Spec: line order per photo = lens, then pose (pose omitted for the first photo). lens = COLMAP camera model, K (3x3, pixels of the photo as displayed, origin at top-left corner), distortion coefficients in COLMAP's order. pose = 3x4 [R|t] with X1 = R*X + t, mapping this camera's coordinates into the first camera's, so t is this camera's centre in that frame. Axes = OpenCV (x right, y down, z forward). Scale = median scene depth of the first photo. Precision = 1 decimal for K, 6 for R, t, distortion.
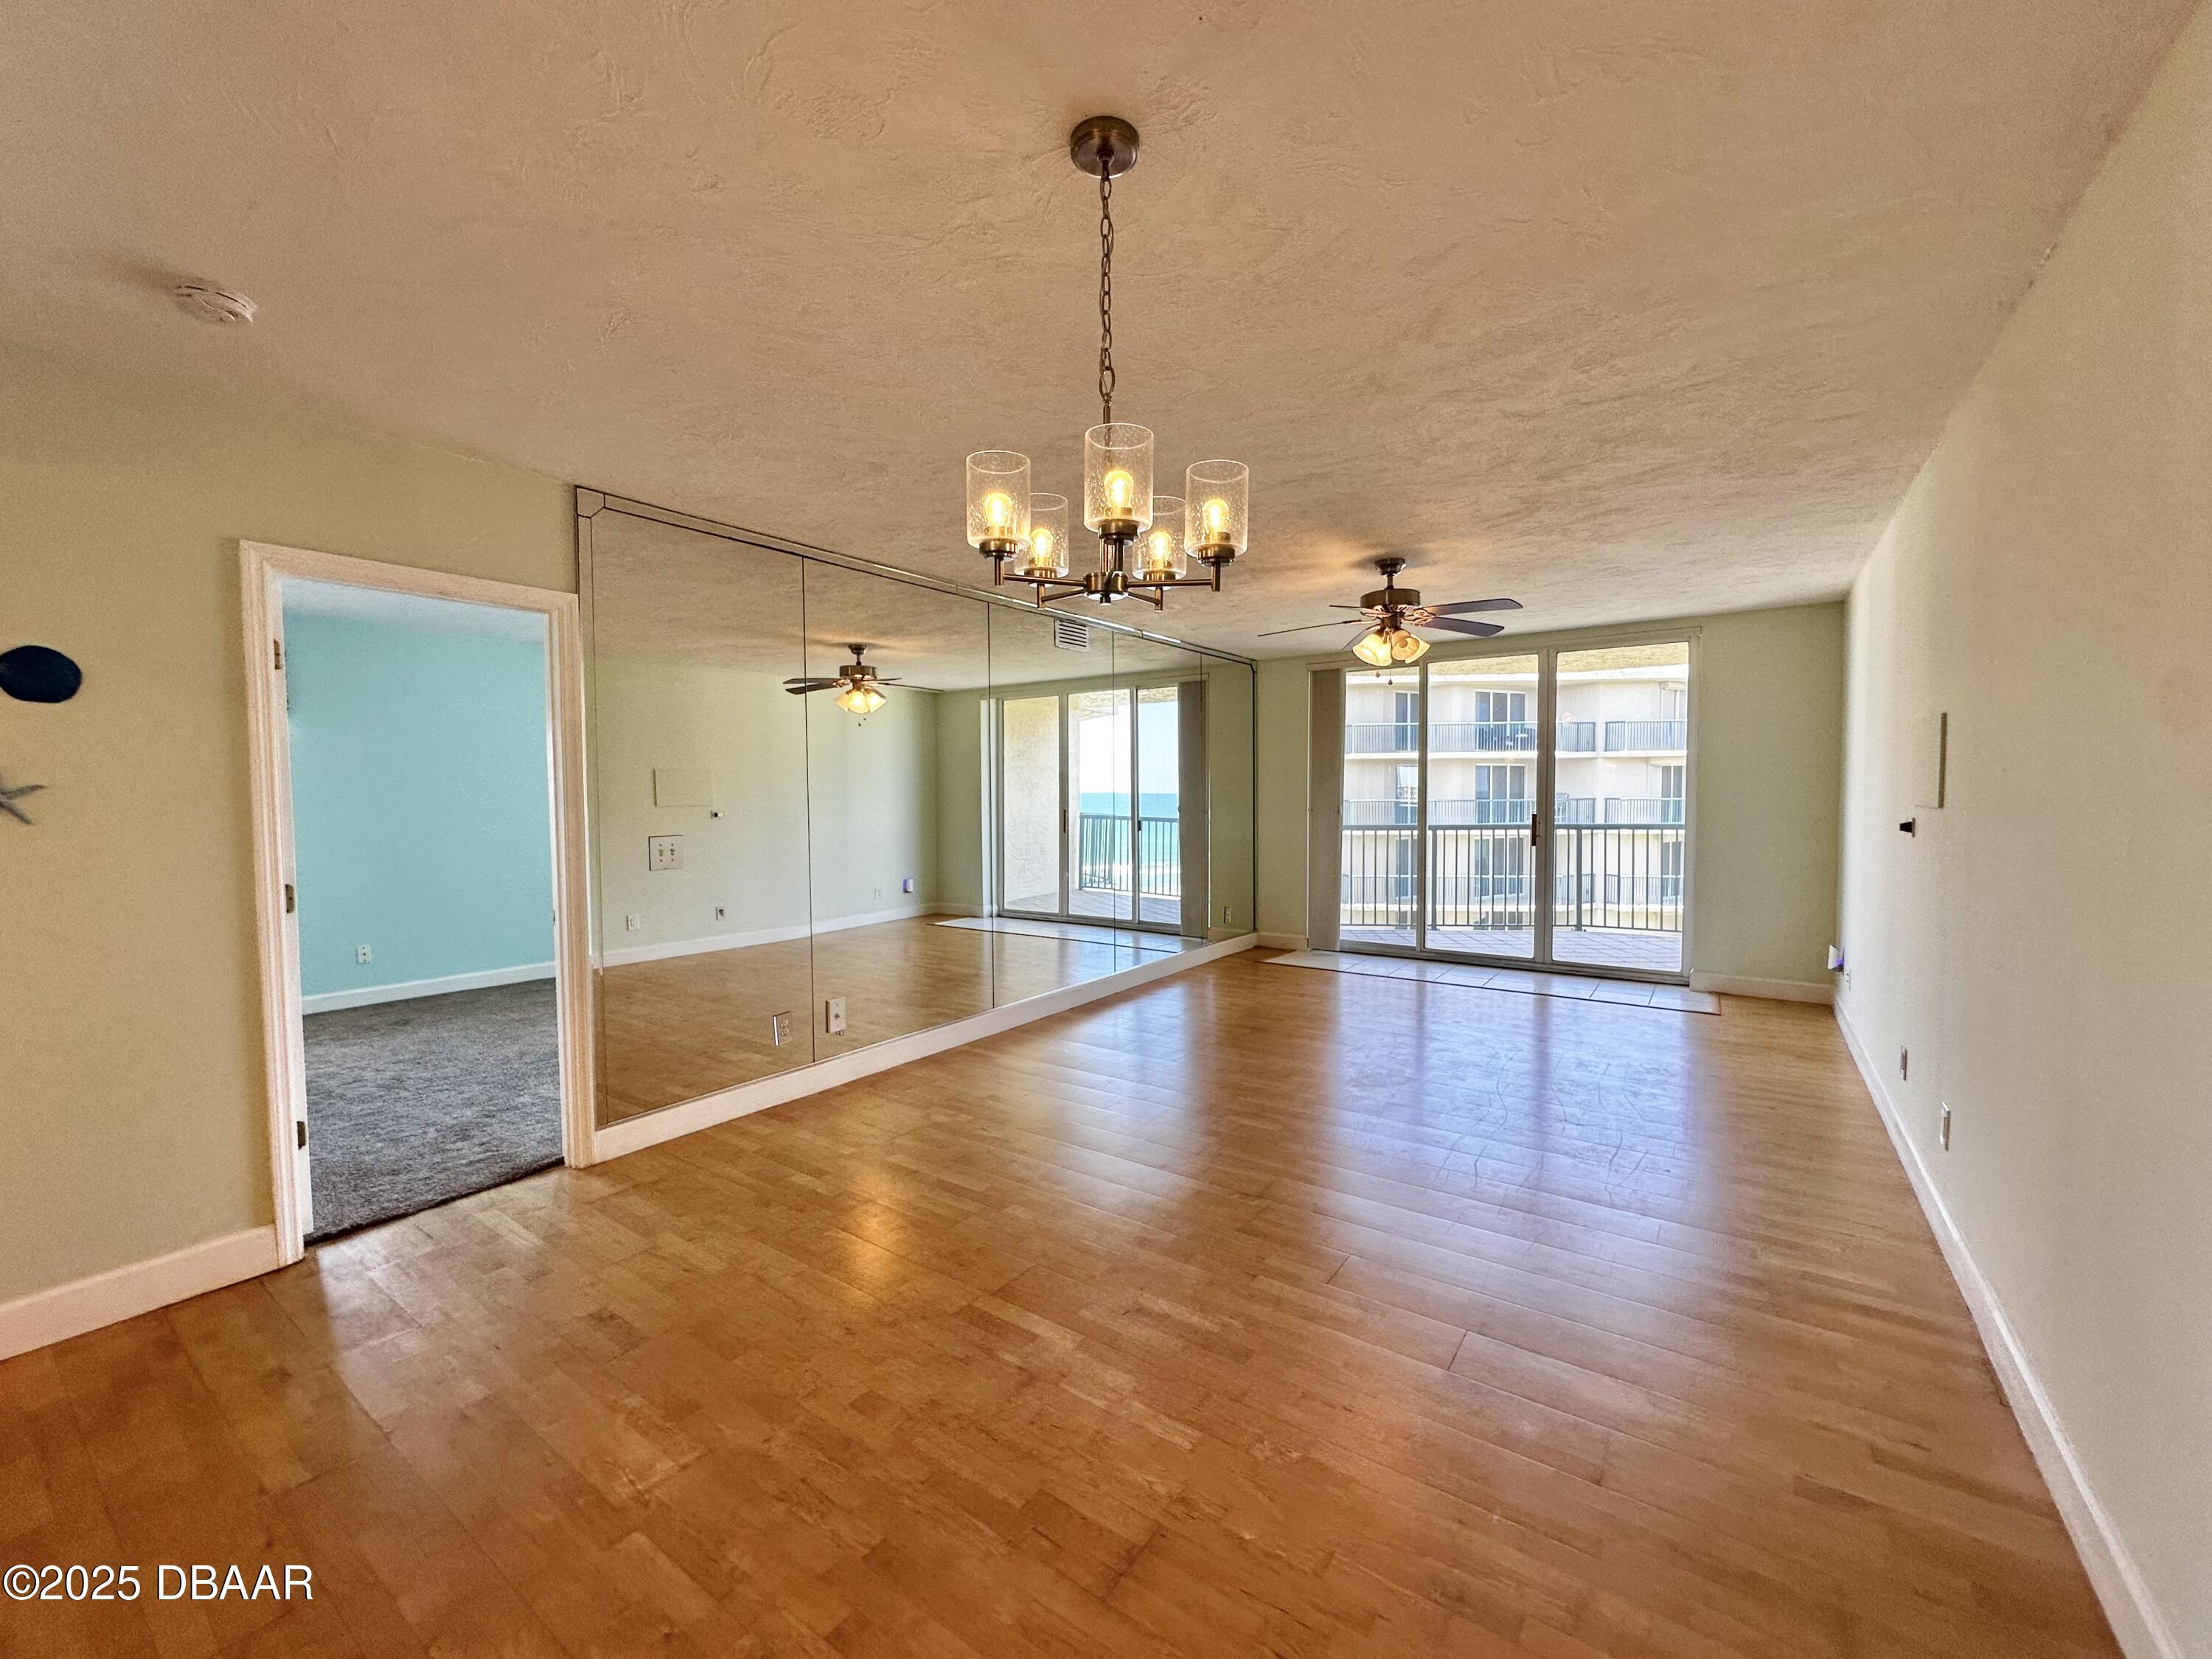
lens RADIAL K [[863.2, 0, 1102.6], [0, 863.2, 819.4], [0, 0, 1]] dist [-0.000938, -0.000043]
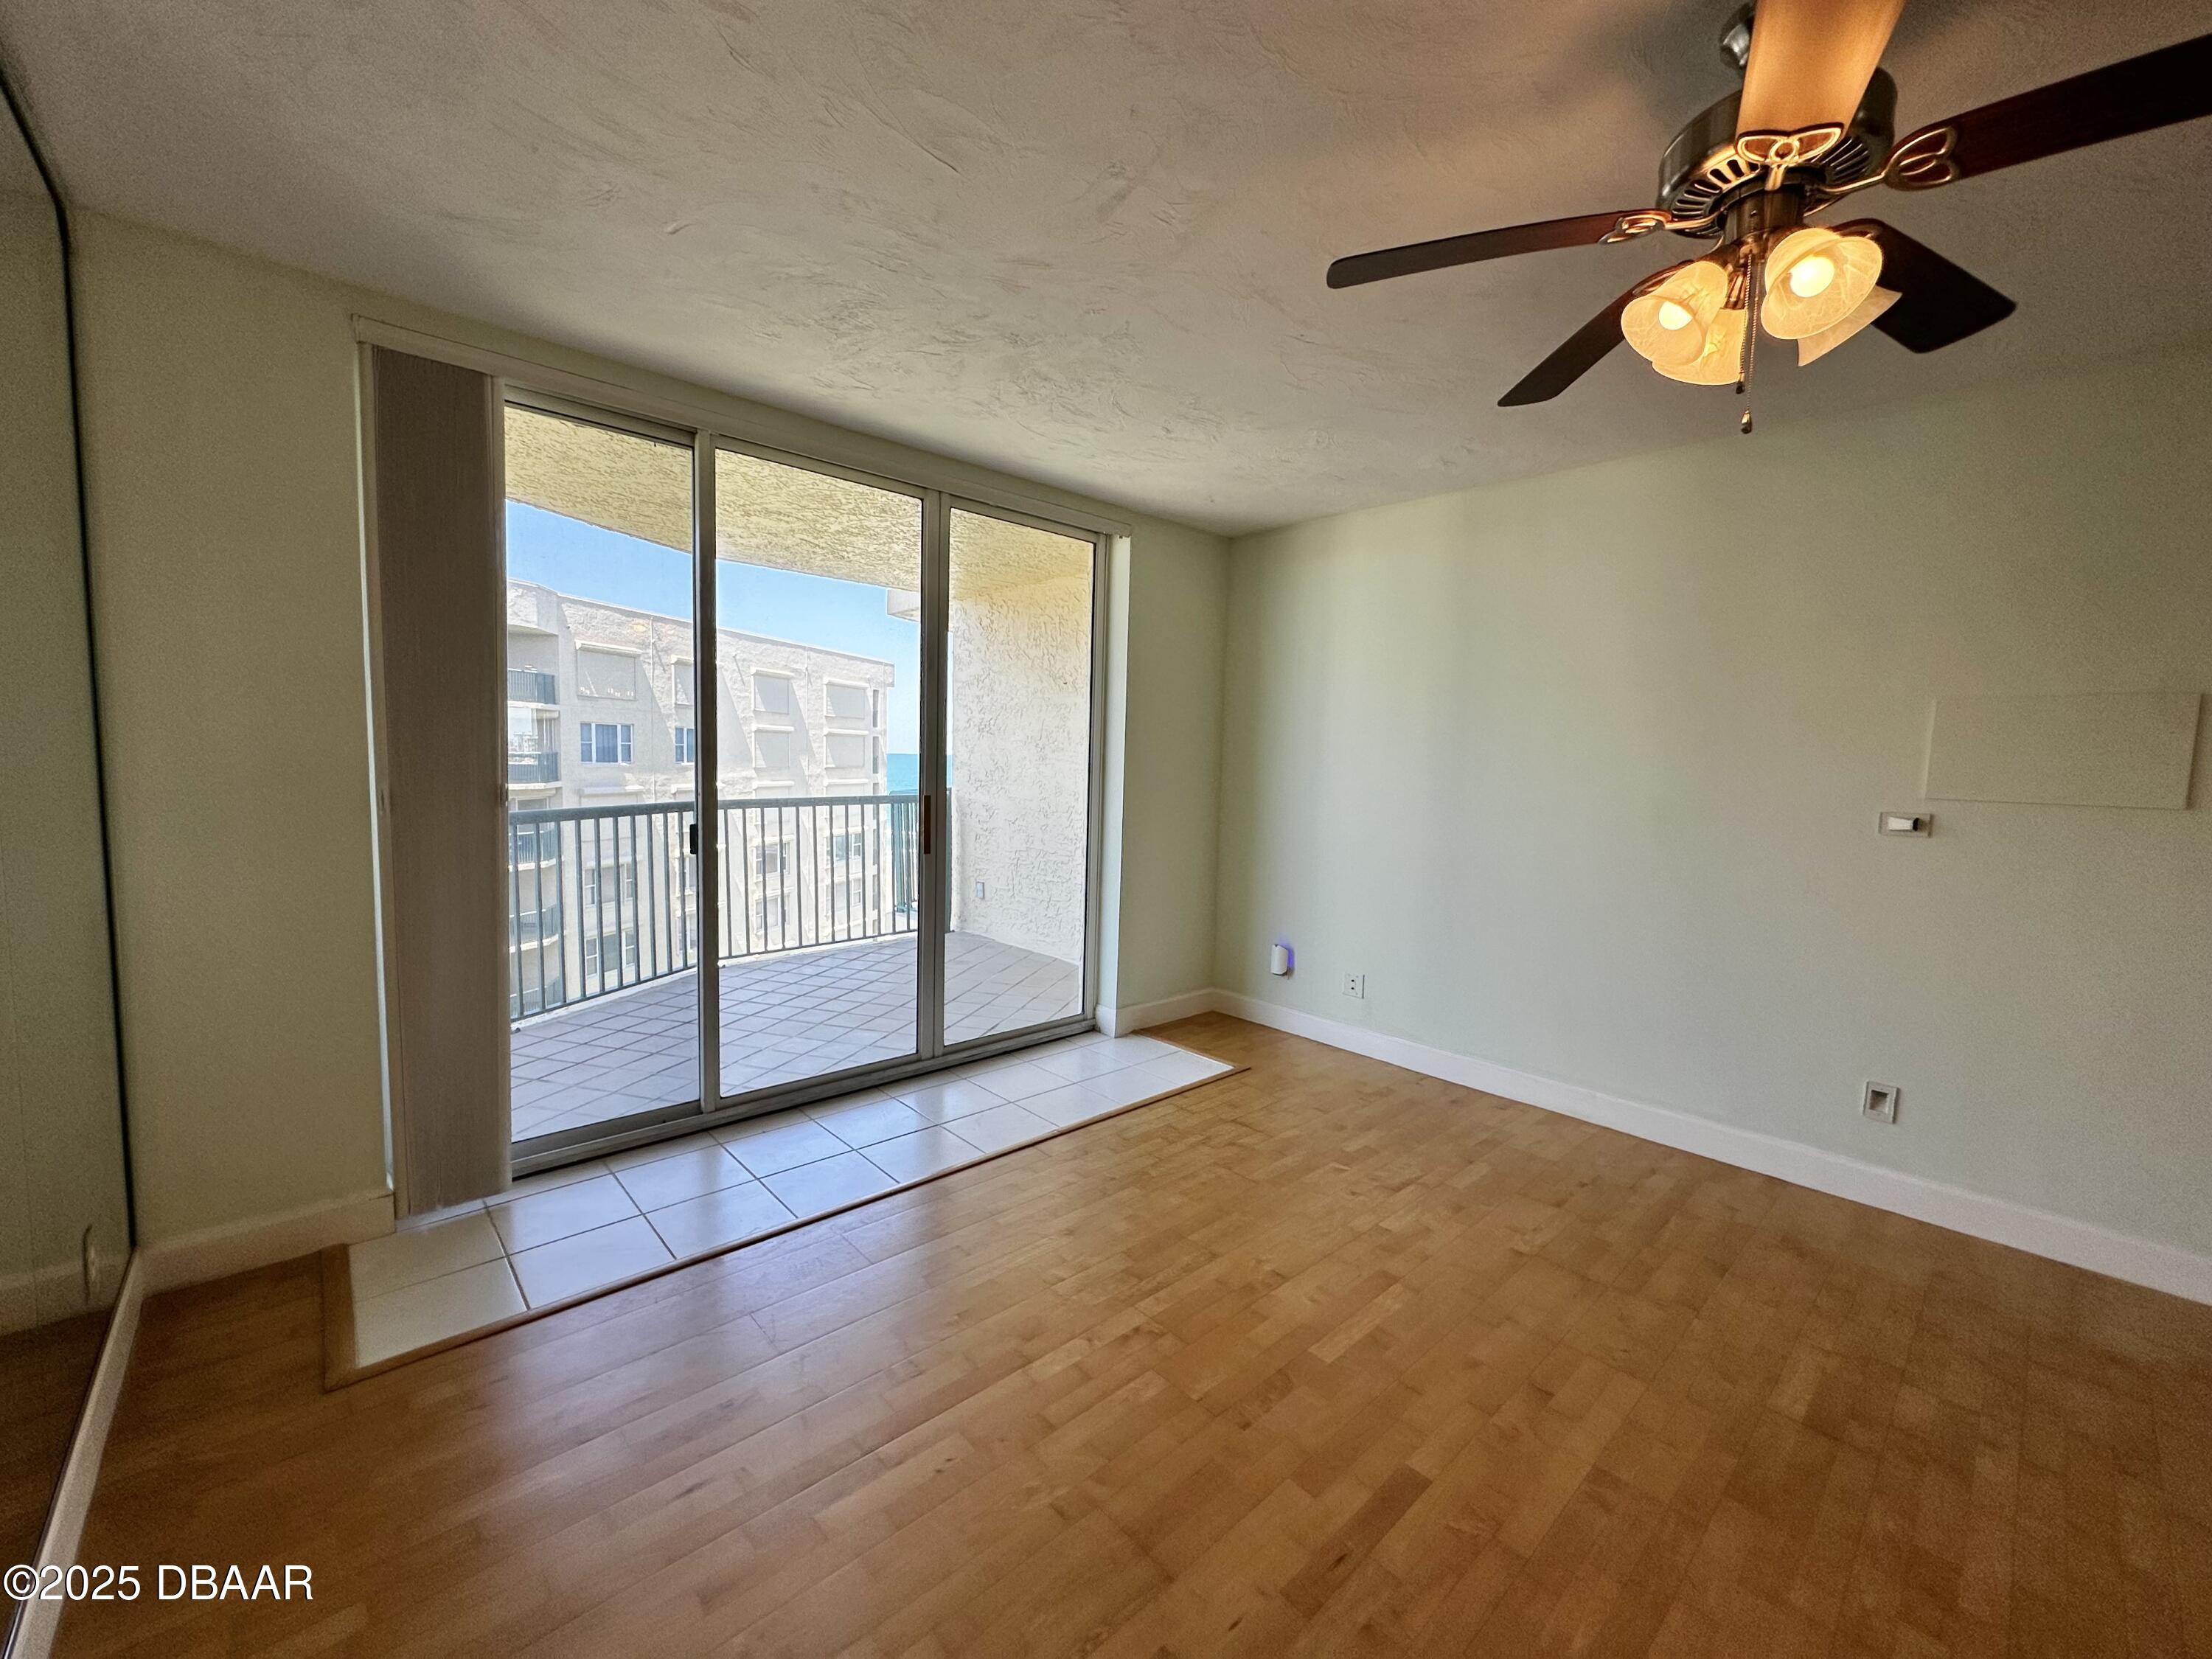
lens RADIAL K [[880.1, 0, 1106.0], [0, 880.1, 829.5], [0, 0, 1]] dist [-0.001701, -0.000381]
pose [[0.227619, -0.089371, 0.969640, -0.026727], [0.024298, 0.995990, 0.086096, -0.036902], [-0.973447, 0.003964, 0.228878, 0.749492]]
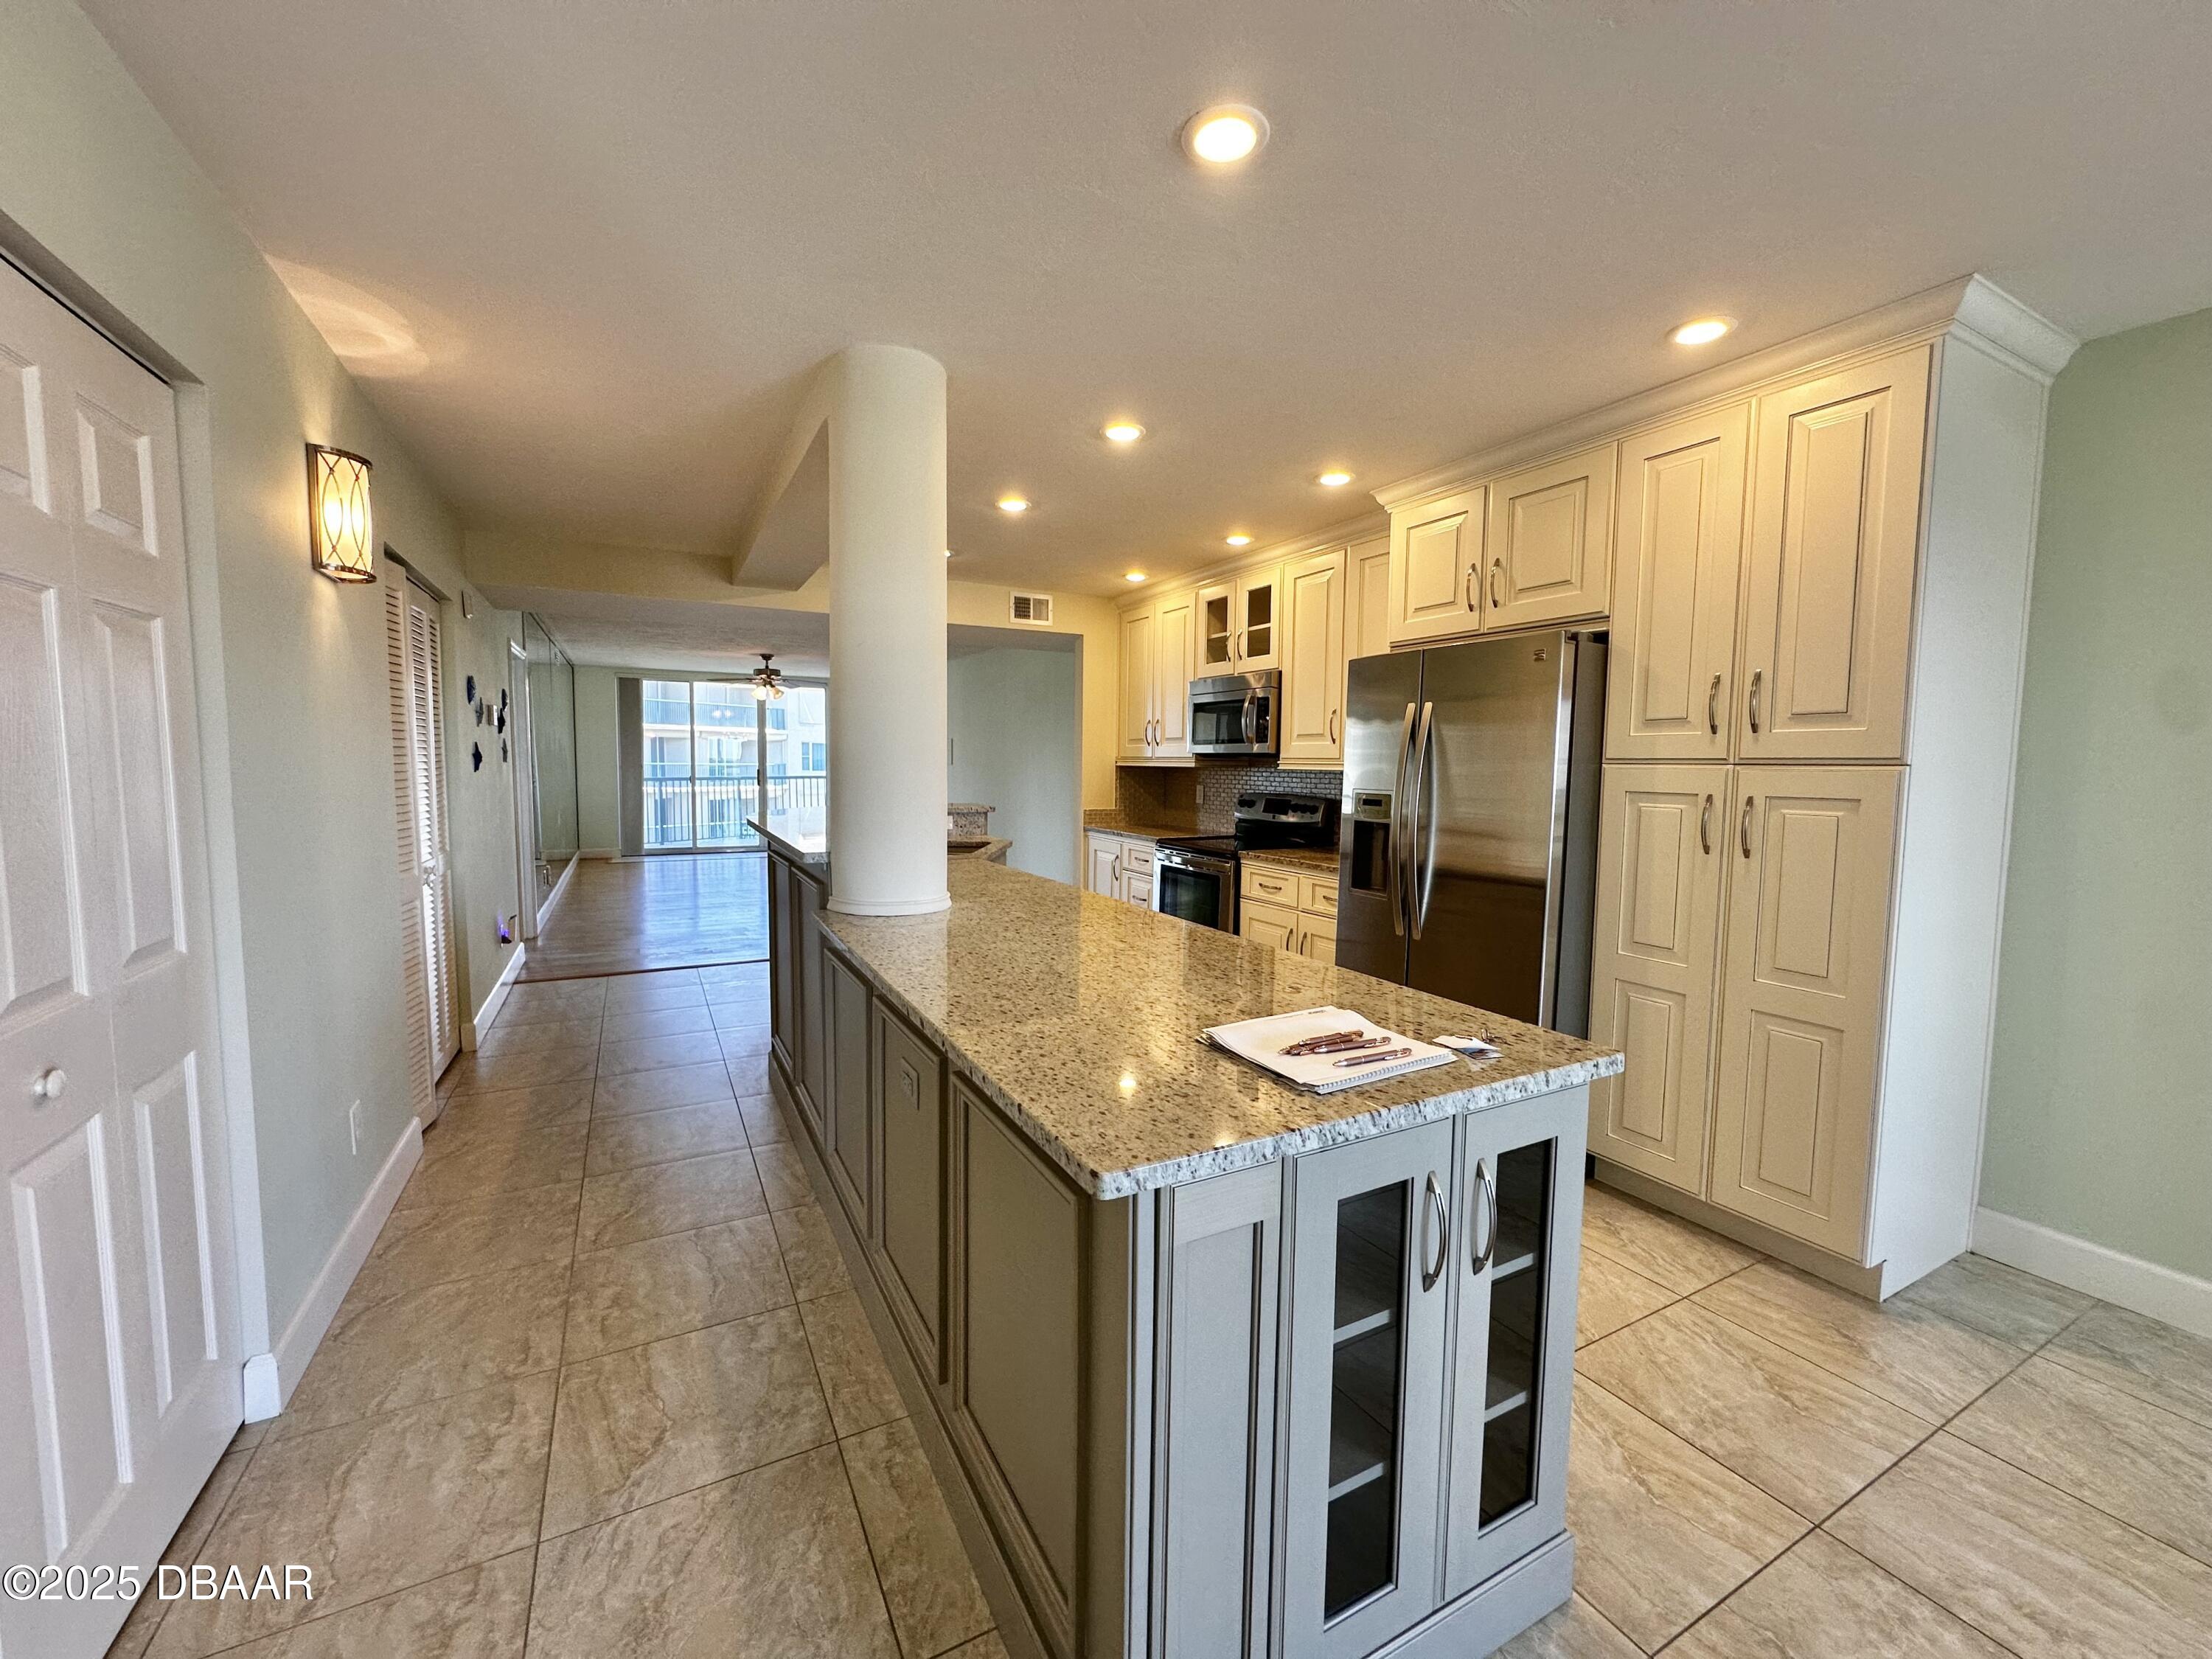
lens RADIAL K [[880.1, 0, 1106.0], [0, 880.1, 829.5], [0, 0, 1]] dist [-0.001701, -0.000381]
pose [[0.447852, -0.062142, 0.891946, -0.908917], [0.016473, 0.997986, 0.061259, 0.021494], [-0.893956, -0.012742, 0.447973, -0.564631]]
